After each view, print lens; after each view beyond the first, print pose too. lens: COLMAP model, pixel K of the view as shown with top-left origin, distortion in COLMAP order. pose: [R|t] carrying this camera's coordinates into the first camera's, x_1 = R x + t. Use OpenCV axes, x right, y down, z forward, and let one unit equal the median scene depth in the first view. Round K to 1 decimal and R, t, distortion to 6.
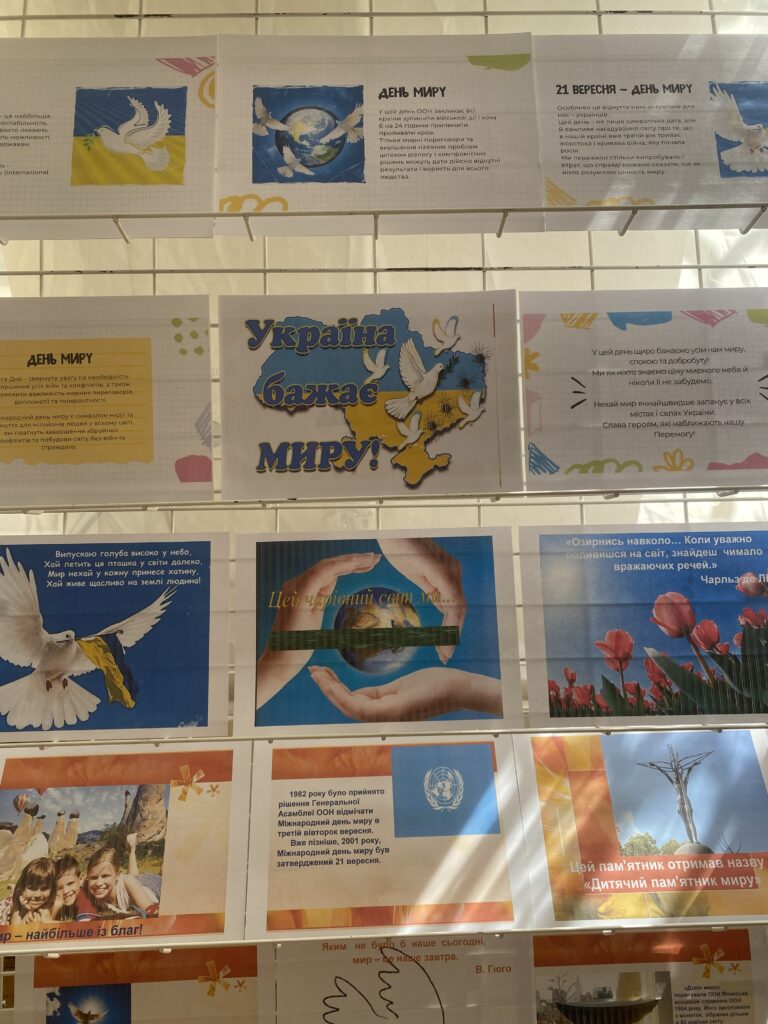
lens RADIAL K [[806.4, 0, 381.0], [0, 806.4, 512.8], [0, 0, 1]] dist [0.003532, -0.006404]
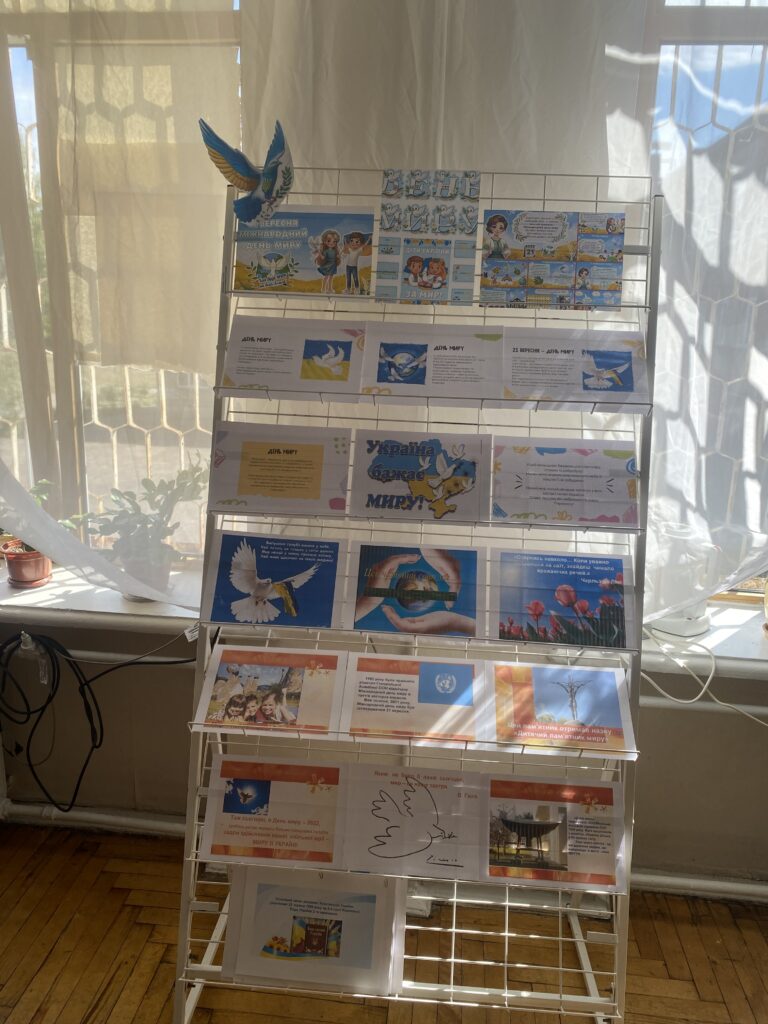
lens RADIAL K [[781.1, 0, 384.0], [0, 781.1, 512.0], [0, 0, 1]] dist [0.033130, -0.029943]
pose [[0.993493, 0.067209, -0.091950, 0.082277], [-0.085193, 0.974347, -0.208305, 0.371679], [0.075591, 0.214783, 0.973732, -0.974548]]
